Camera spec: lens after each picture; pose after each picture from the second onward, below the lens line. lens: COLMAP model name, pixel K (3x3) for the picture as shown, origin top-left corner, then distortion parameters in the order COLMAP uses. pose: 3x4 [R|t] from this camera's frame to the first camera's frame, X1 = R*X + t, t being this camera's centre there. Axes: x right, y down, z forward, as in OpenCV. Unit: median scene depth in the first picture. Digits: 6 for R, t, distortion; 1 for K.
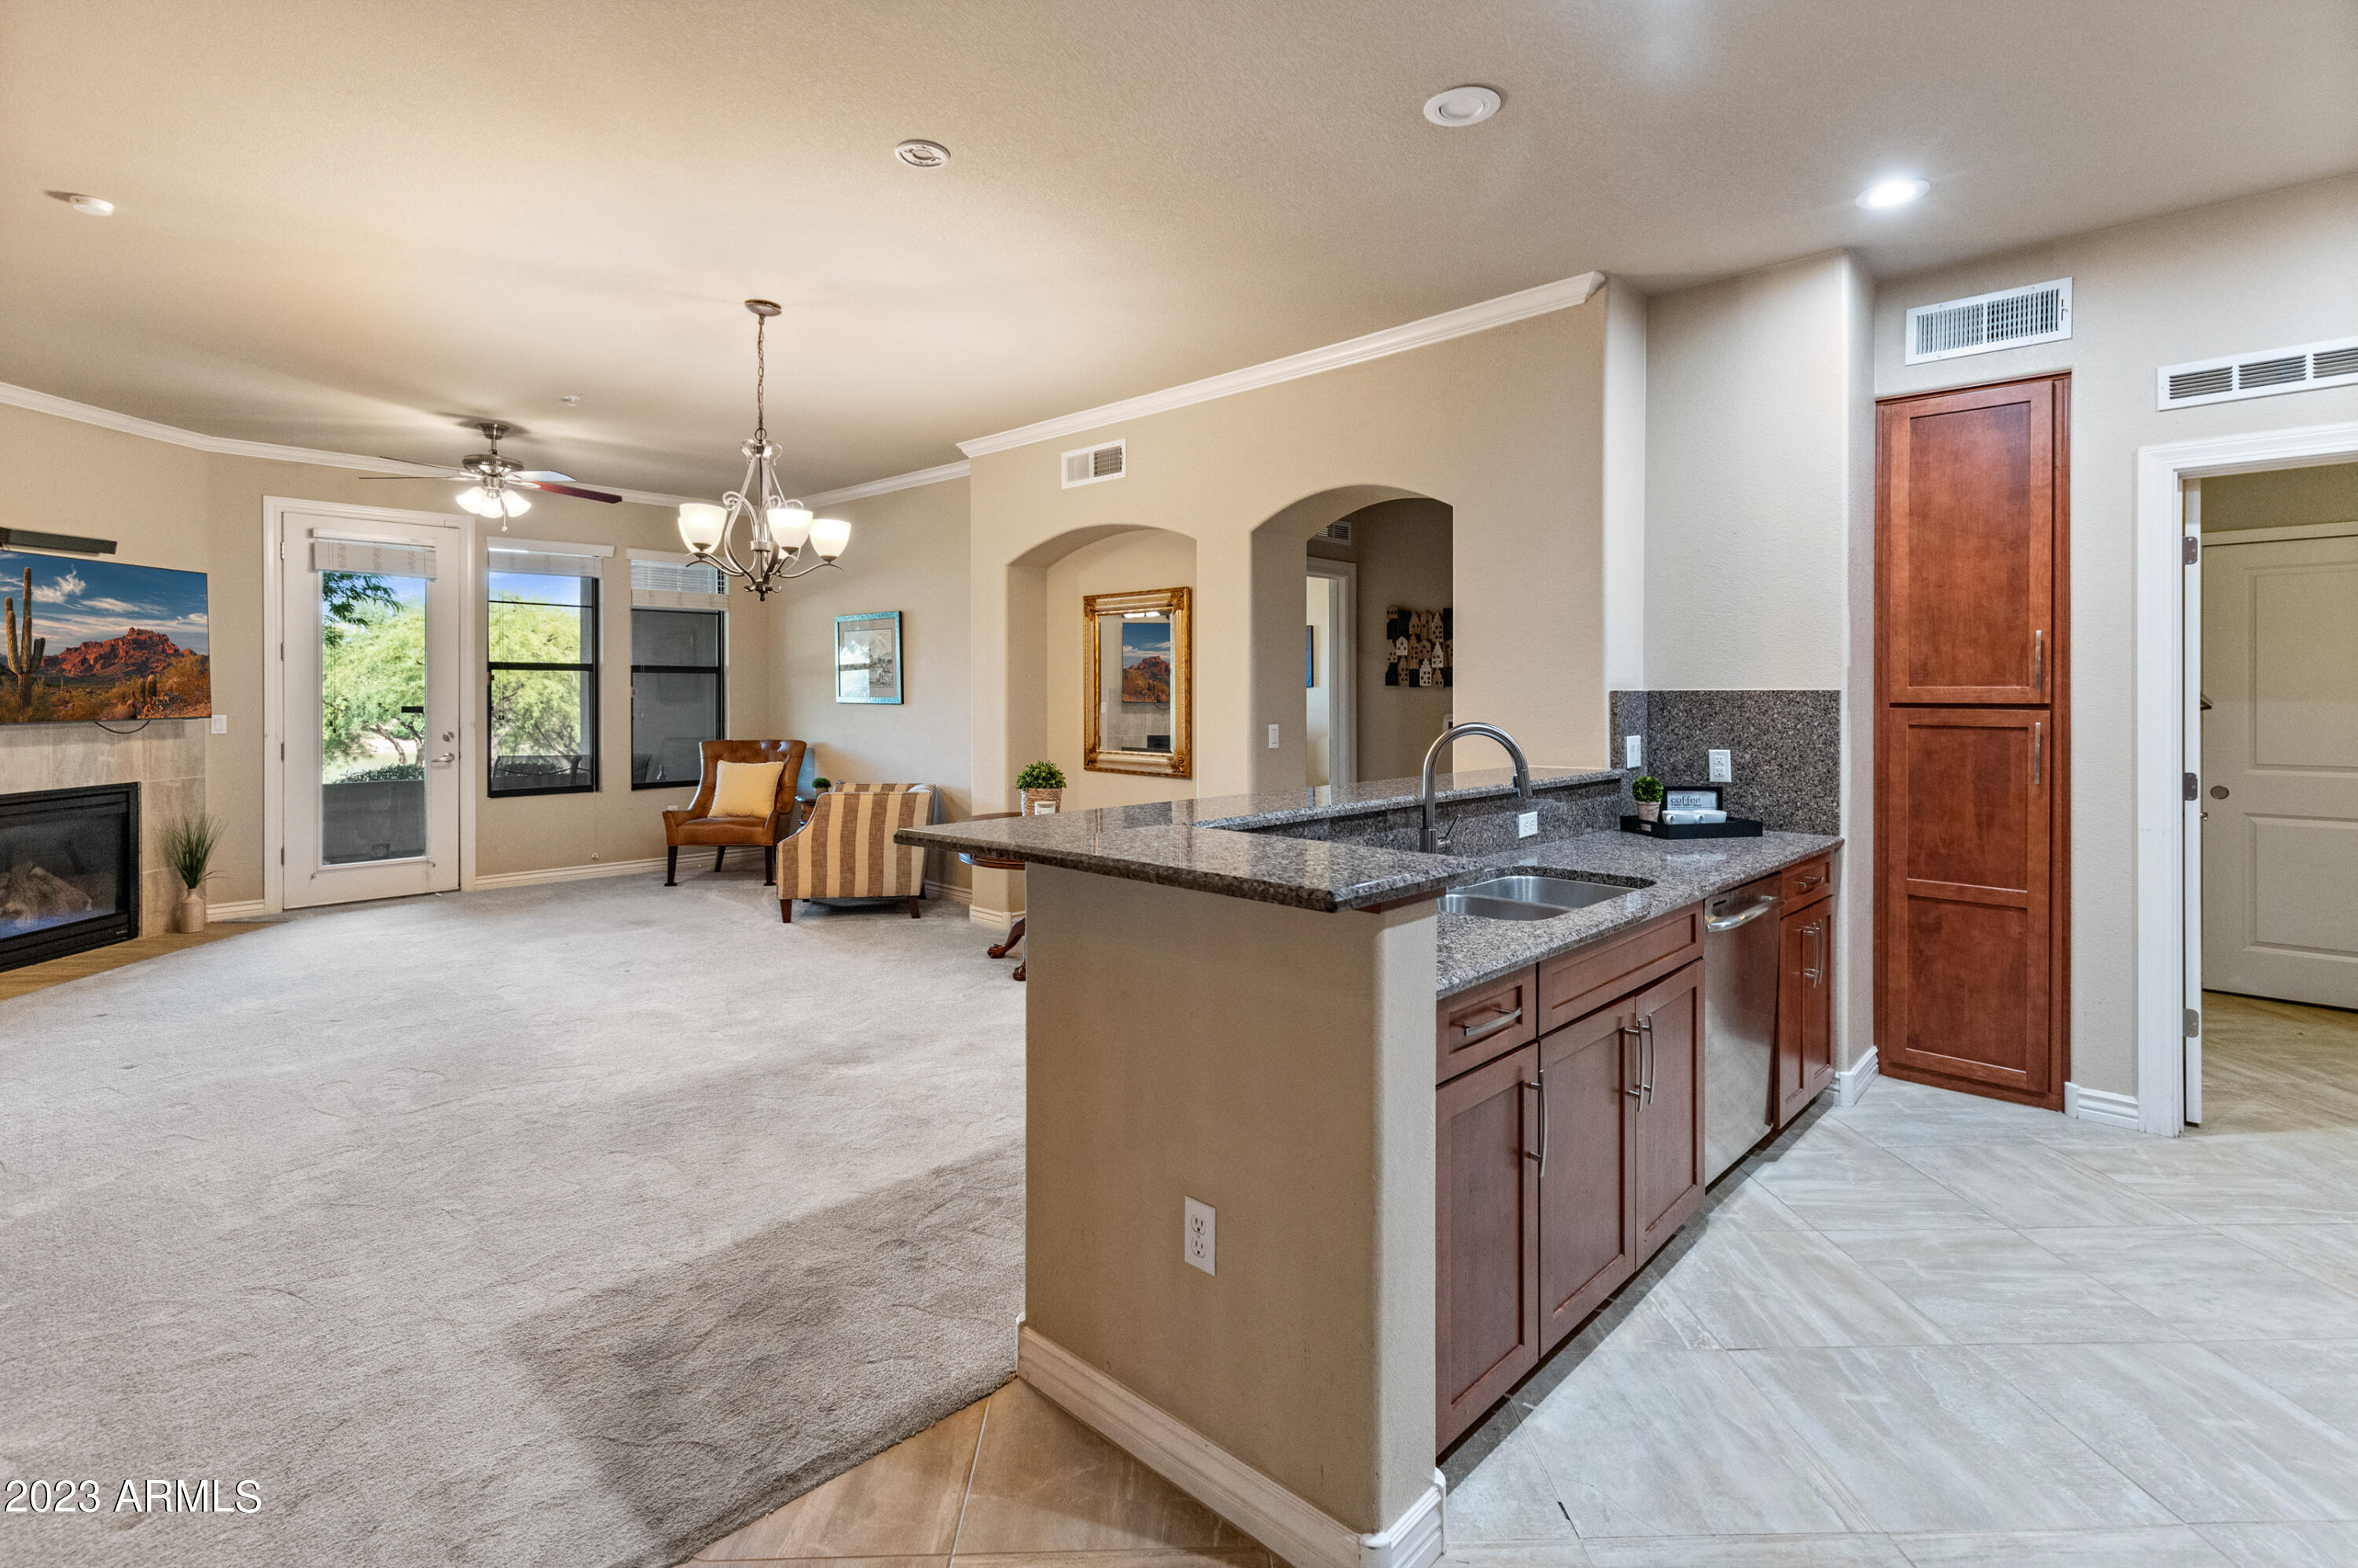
lens RADIAL K [[1088.6, 0, 1211.9], [0, 1088.6, 695.1], [0, 0, 1]] dist [0.004835, -0.000507]
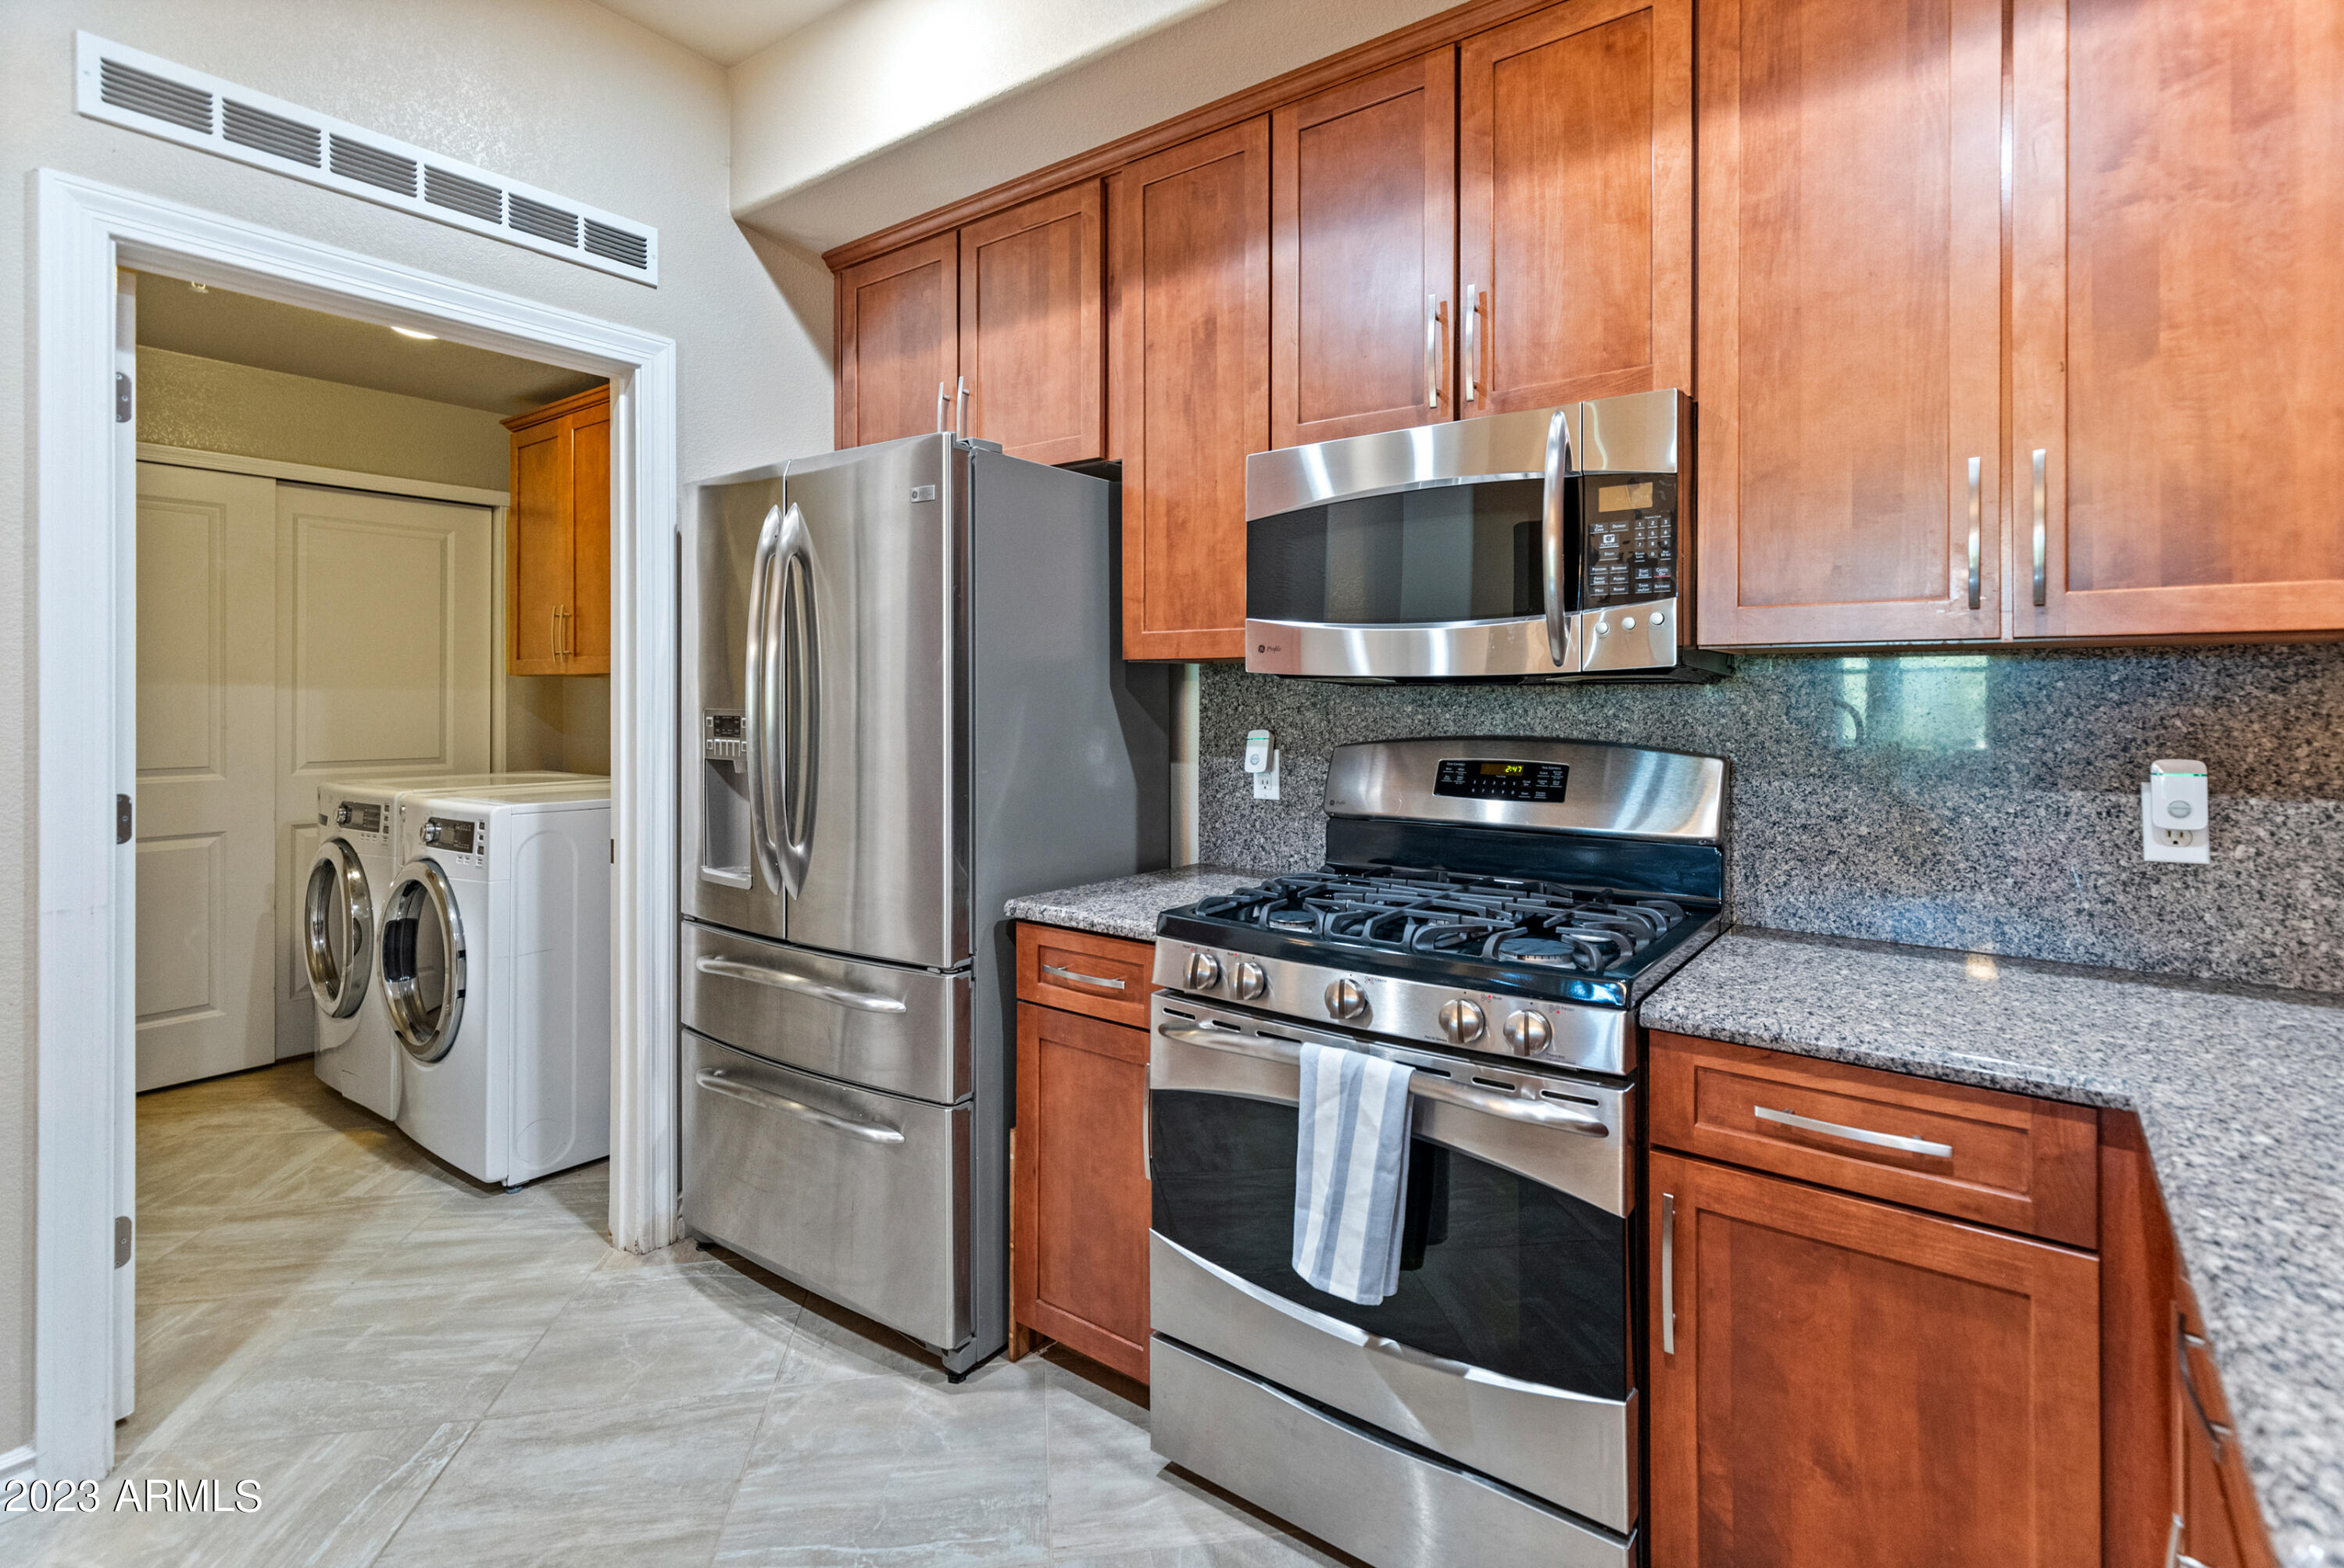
lens RADIAL K [[1119.7, 0, 1192.6], [0, 1119.7, 696.5], [0, 0, 1]] dist [0.007611, -0.000464]
pose [[-0.106900, -0.001677, 0.994268, 0.190254], [-0.005686, 0.999983, 0.001075, 0.011709], [-0.994254, -0.005539, -0.106908, 0.371000]]
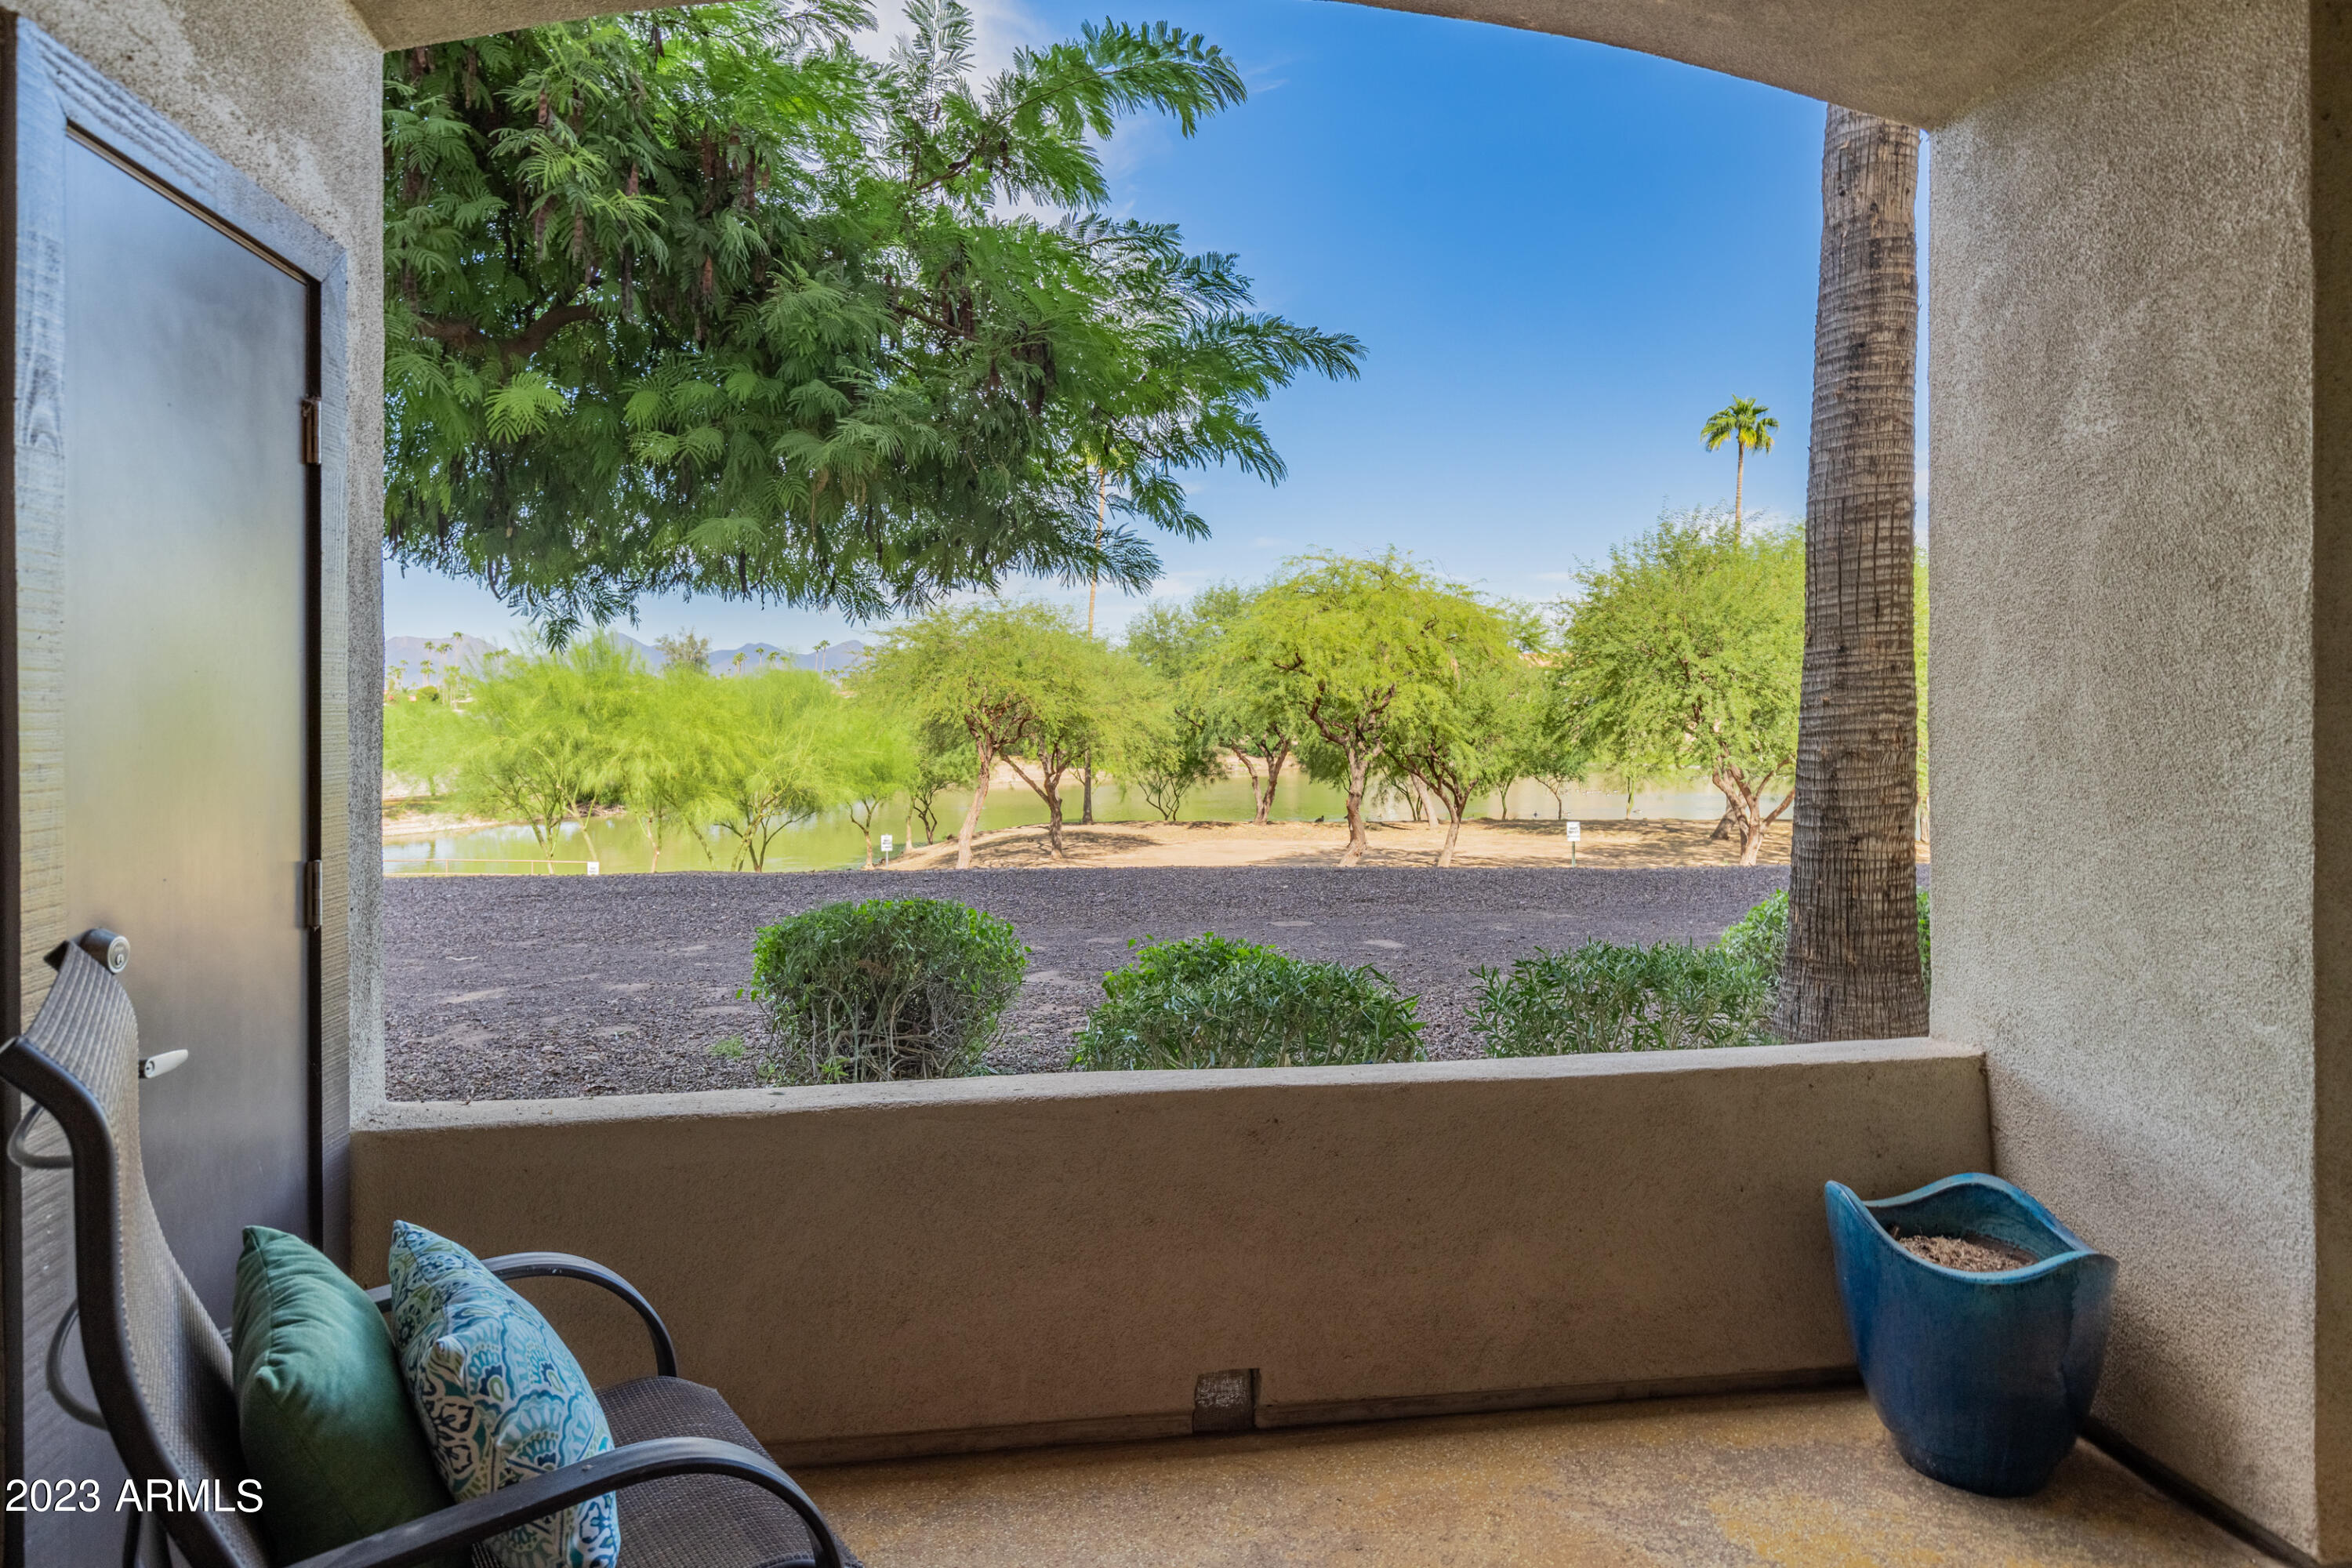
lens RADIAL K [[1369.7, 0, 1180.3], [0, 1369.7, 702.4], [0, 0, 1]] dist [0.005160, -0.000643]
pose [[0.771045, -0.004802, -0.636763, -1.221029], [0.003821, 0.999988, -0.002915, -0.007763], [0.636770, -0.000186, 0.771054, 1.605050]]
